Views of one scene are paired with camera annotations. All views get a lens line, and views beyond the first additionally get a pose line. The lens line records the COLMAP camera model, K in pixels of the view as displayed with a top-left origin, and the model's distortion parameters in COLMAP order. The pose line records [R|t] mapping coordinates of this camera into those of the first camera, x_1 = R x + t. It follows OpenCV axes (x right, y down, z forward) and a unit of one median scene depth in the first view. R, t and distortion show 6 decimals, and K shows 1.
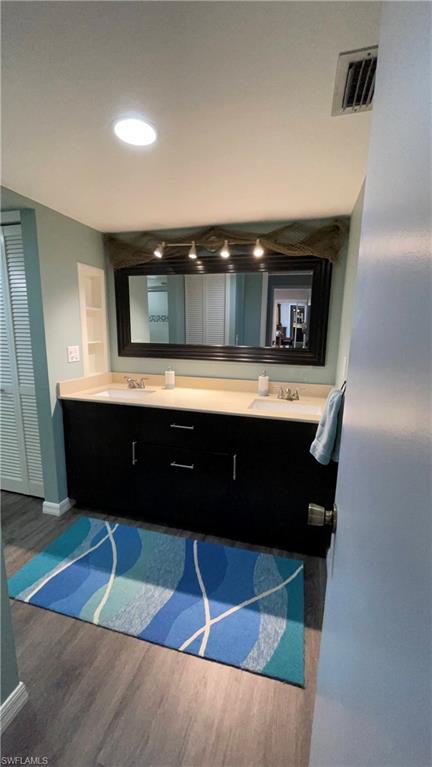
lens RADIAL K [[307.1, 0, 219.9], [0, 307.1, 382.6], [0, 0, 1]] dist [-0.007589, -0.000250]
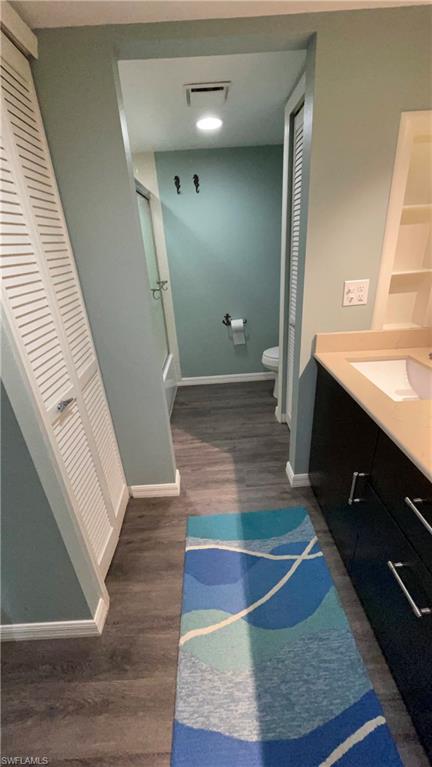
lens RADIAL K [[307.1, 0, 220.6], [0, 307.1, 382.3], [0, 0, 1]] dist [-0.007589, -0.000250]
pose [[0.298181, 0.364865, -0.882021, 0.077473], [-0.098174, 0.930880, 0.351887, -0.135938], [0.949447, -0.018335, 0.313391, 0.619652]]
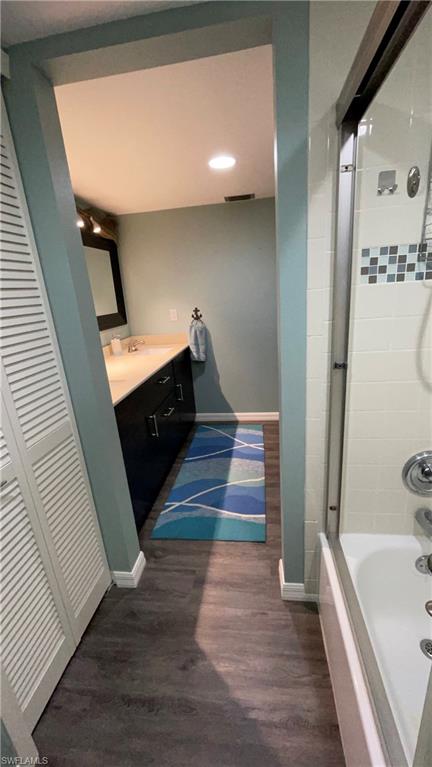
lens RADIAL K [[307.1, 0, 219.8], [0, 307.1, 382.3], [0, 0, 1]] dist [-0.007589, -0.000250]
pose [[-0.134041, -0.300428, 0.944339, -1.268473], [0.241188, 0.914393, 0.325135, -0.184770], [-0.961177, 0.271345, -0.050107, 0.847181]]
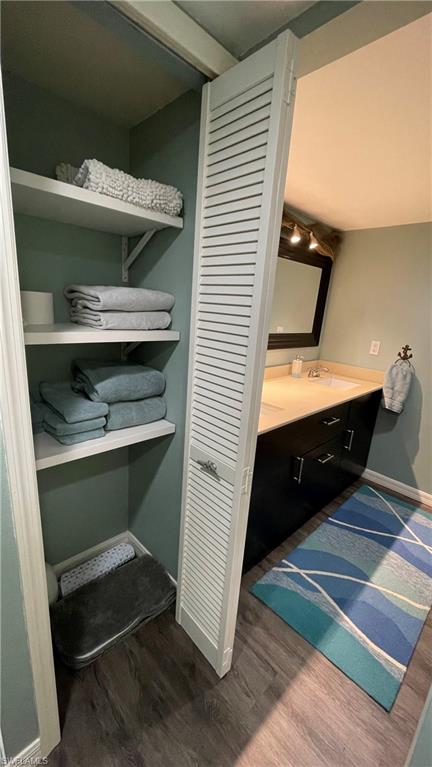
lens RADIAL K [[307.1, 0, 221.2], [0, 307.1, 382.7], [0, 0, 1]] dist [-0.007589, -0.000250]
pose [[0.506181, -0.196290, 0.839792, -1.114602], [0.087832, 0.980424, 0.176220, -0.189372], [-0.857943, -0.015439, 0.513513, 0.788642]]
